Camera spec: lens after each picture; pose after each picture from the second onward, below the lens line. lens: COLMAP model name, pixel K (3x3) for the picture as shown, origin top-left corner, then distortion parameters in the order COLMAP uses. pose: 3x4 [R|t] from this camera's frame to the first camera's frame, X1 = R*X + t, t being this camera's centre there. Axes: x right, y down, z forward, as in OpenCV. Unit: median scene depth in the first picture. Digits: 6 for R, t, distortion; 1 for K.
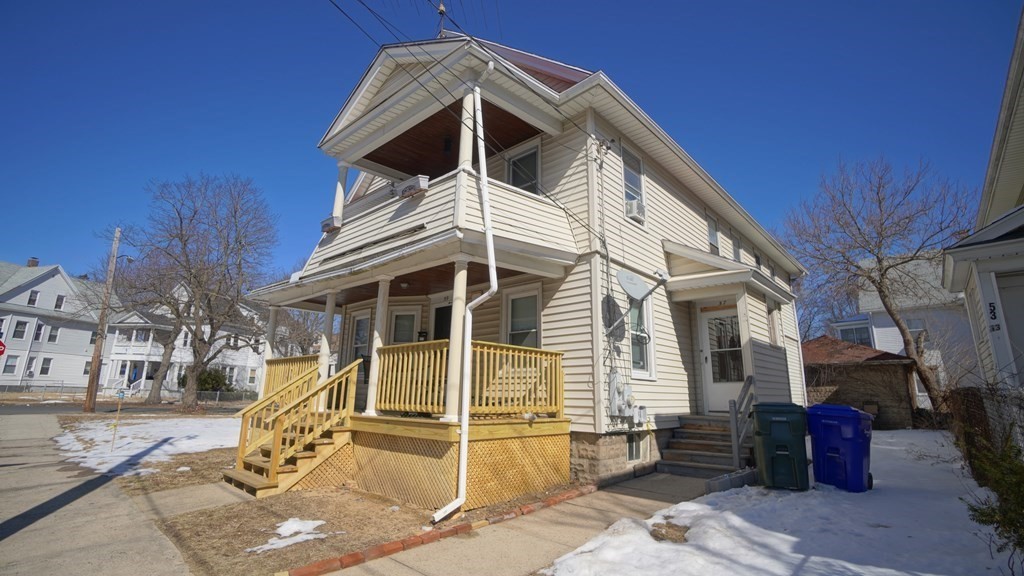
lens RADIAL K [[454.1, 0, 512.0], [0, 454.1, 288.0], [0, 0, 1]] dist [-0.075218, 0.034840]
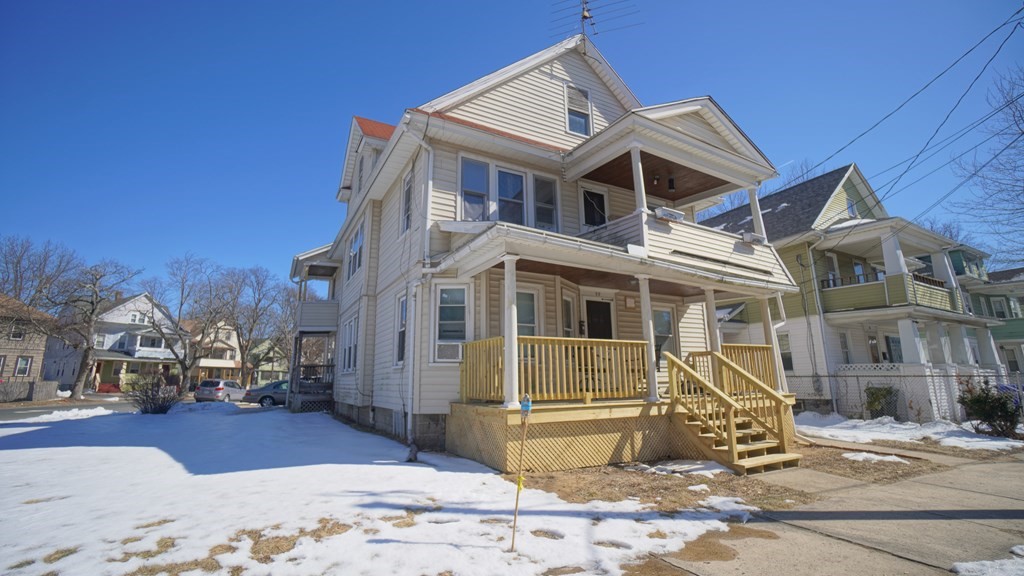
lens RADIAL K [[454.1, 0, 512.0], [0, 454.1, 288.0], [0, 0, 1]] dist [-0.075218, 0.034840]
pose [[0.328167, 0.173931, 0.928469, -1.528265], [-0.200300, 0.973364, -0.111545, 0.213631], [-0.923140, -0.149367, 0.354264, 1.011427]]
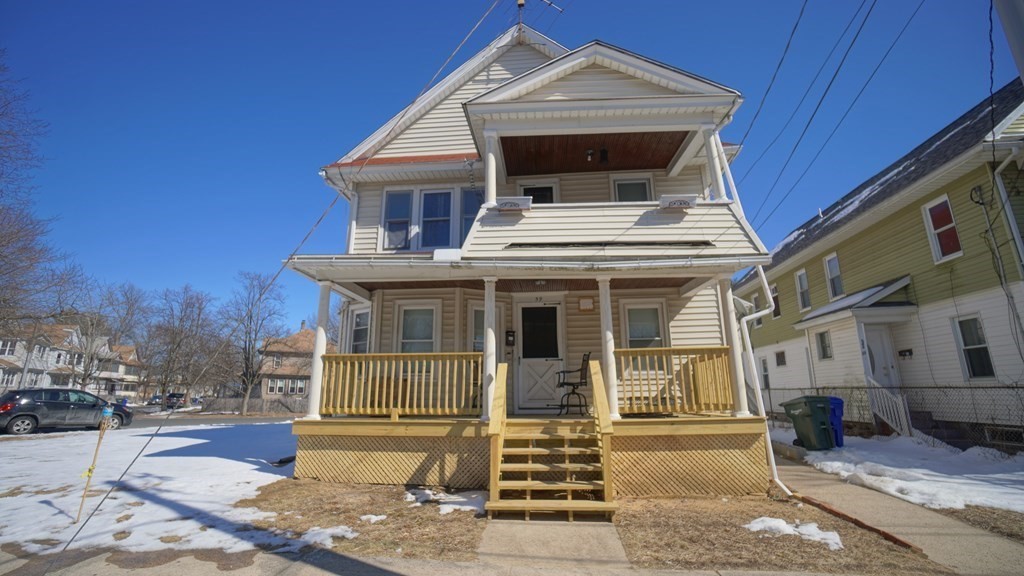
lens RADIAL K [[454.1, 0, 512.0], [0, 454.1, 288.0], [0, 0, 1]] dist [-0.075218, 0.034840]
pose [[0.799012, 0.120415, 0.589135, -0.962361], [-0.117243, 0.992138, -0.043775, 0.061180], [-0.589774, -0.034096, 0.806848, 0.310610]]
